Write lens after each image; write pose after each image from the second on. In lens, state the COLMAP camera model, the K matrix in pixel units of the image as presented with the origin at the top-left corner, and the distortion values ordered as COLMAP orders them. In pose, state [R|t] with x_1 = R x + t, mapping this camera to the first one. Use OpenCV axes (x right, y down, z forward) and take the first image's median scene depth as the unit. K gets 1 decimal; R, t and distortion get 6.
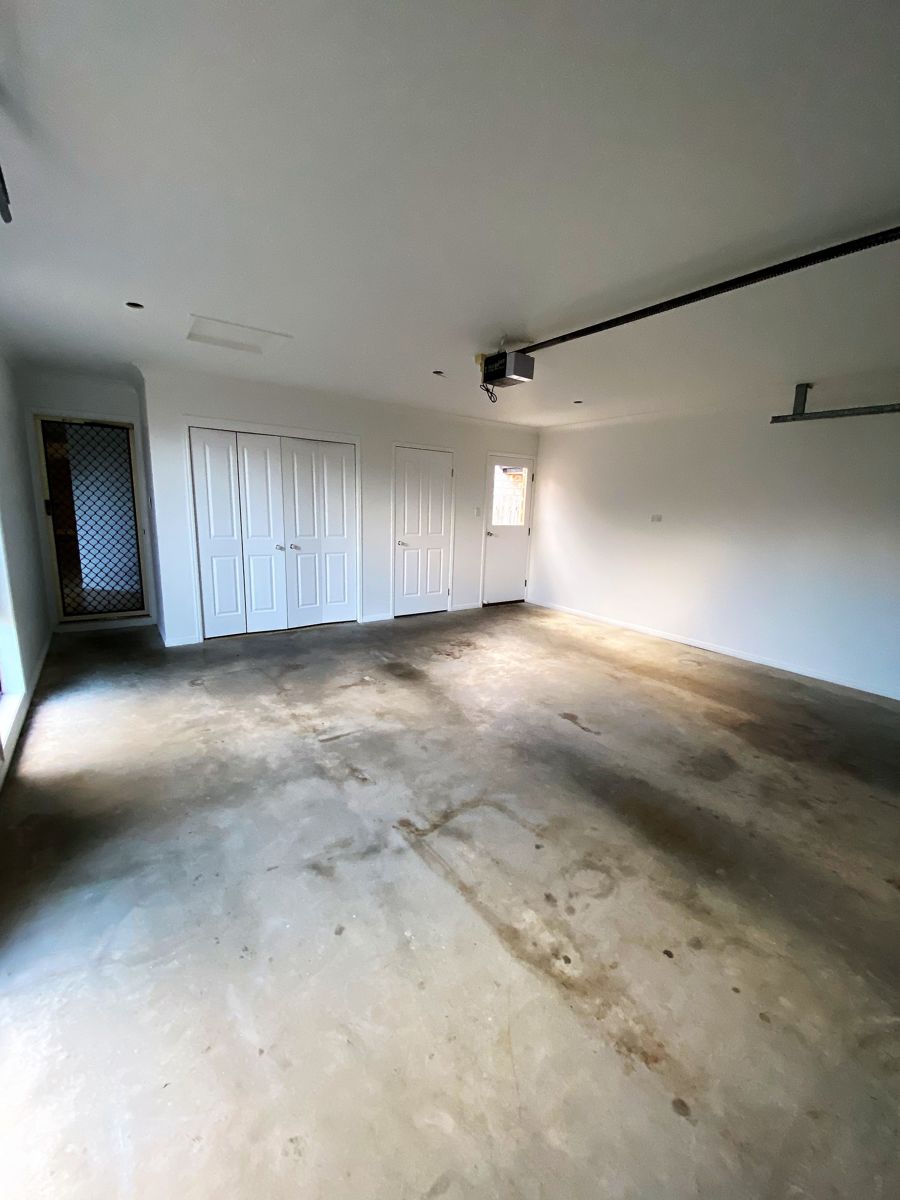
lens RADIAL K [[485.3, 0, 454.5], [0, 485.3, 596.6], [0, 0, 1]] dist [0.016357, -0.018578]
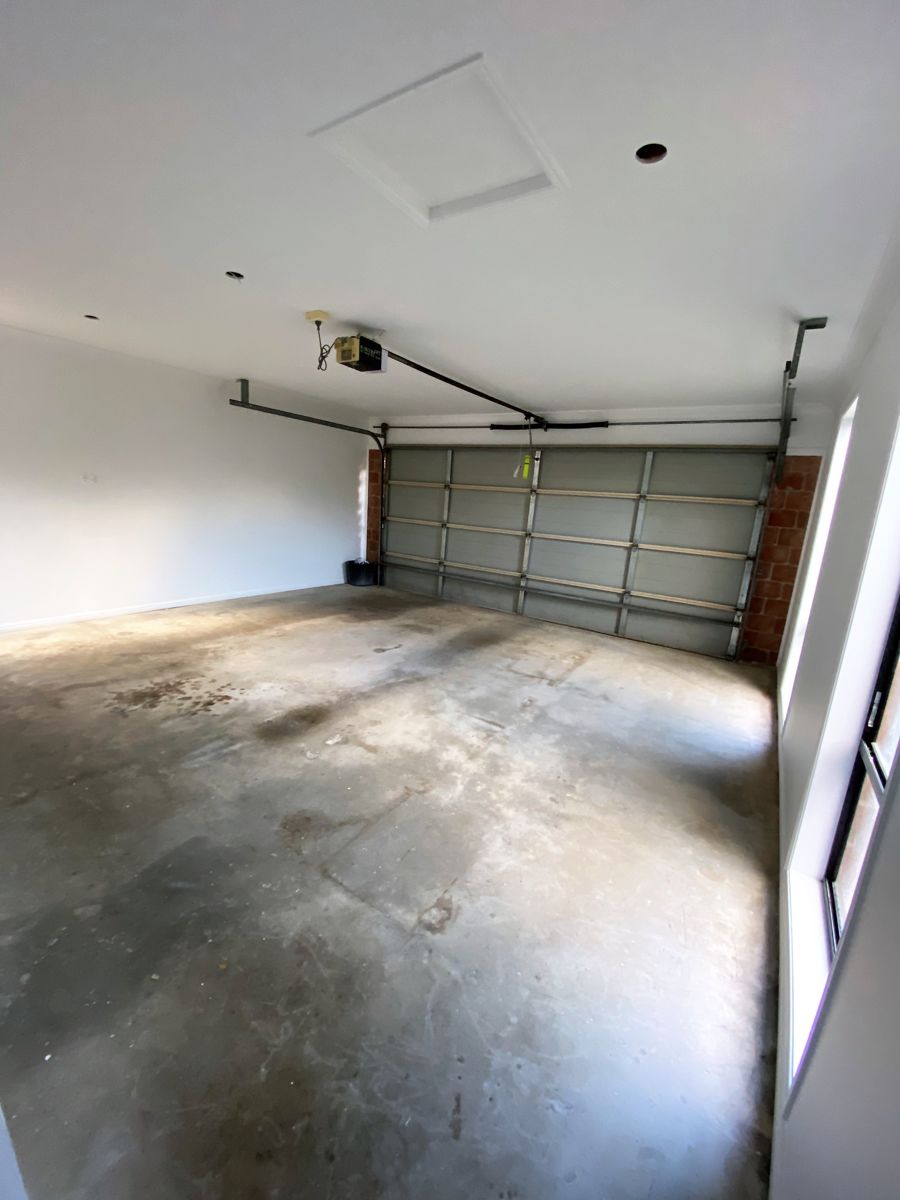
lens RADIAL K [[485.3, 0, 454.5], [0, 485.3, 596.6], [0, 0, 1]] dist [0.016357, -0.018578]
pose [[-0.368291, -0.247191, 0.896247, -1.053364], [0.097208, 0.948484, 0.301544, -0.286450], [-0.924615, 0.198178, -0.325289, 1.312800]]
